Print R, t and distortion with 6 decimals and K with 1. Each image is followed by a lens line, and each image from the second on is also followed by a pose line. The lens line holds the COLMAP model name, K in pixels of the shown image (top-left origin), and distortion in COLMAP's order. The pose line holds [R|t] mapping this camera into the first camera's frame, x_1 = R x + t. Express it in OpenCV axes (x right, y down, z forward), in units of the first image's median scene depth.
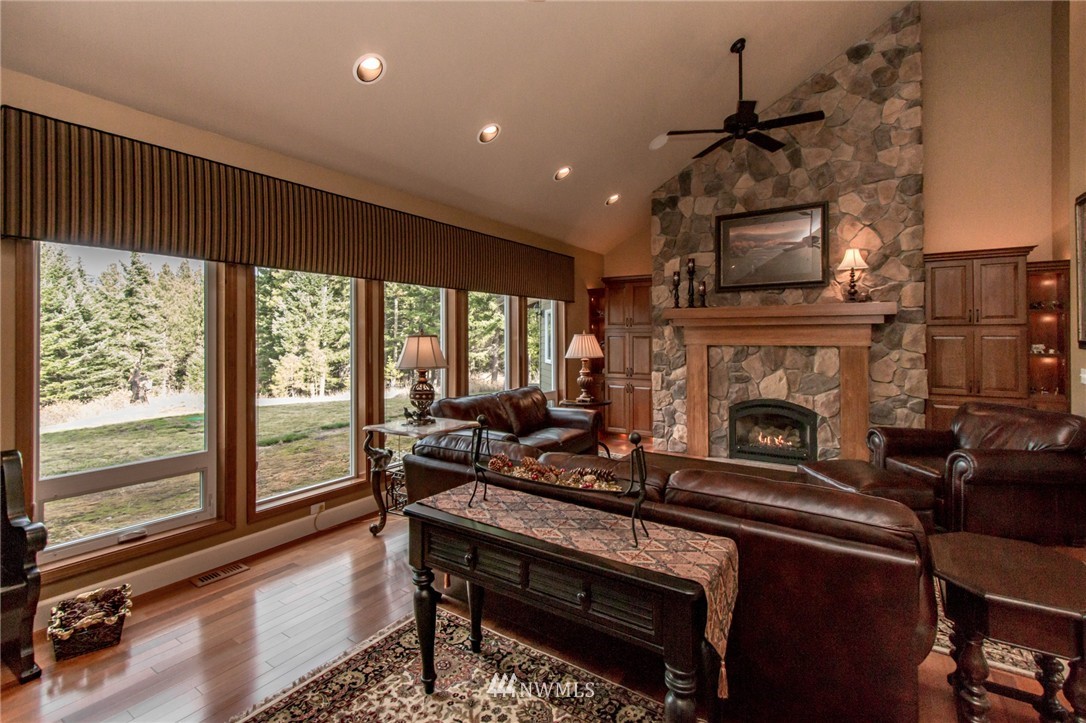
lens RADIAL K [[494.4, 0, 519.7], [0, 494.4, 341.9], [0, 0, 1]] dist [0.000080, -0.001593]
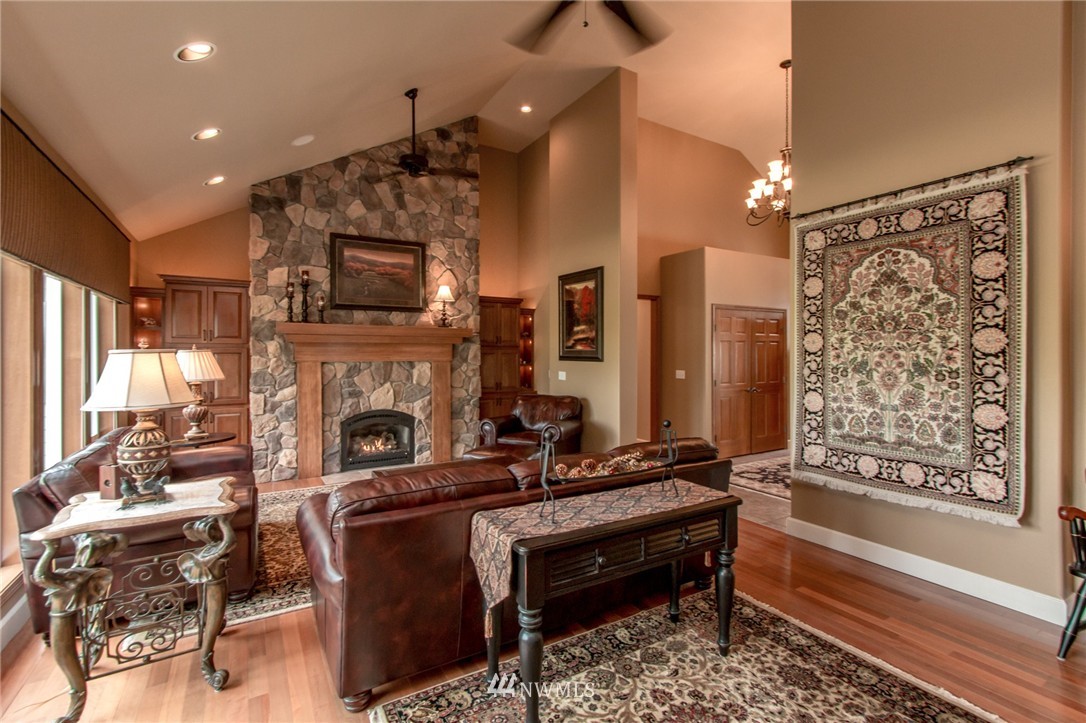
lens RADIAL K [[494.4, 0, 542.2], [0, 494.4, 358.4], [0, 0, 1]] dist [0.000080, -0.001593]
pose [[0.403855, -0.007087, 0.914795, -0.351198], [0.007095, 0.999964, 0.004615, -0.001988], [-0.914795, 0.004626, 0.403891, 0.212032]]
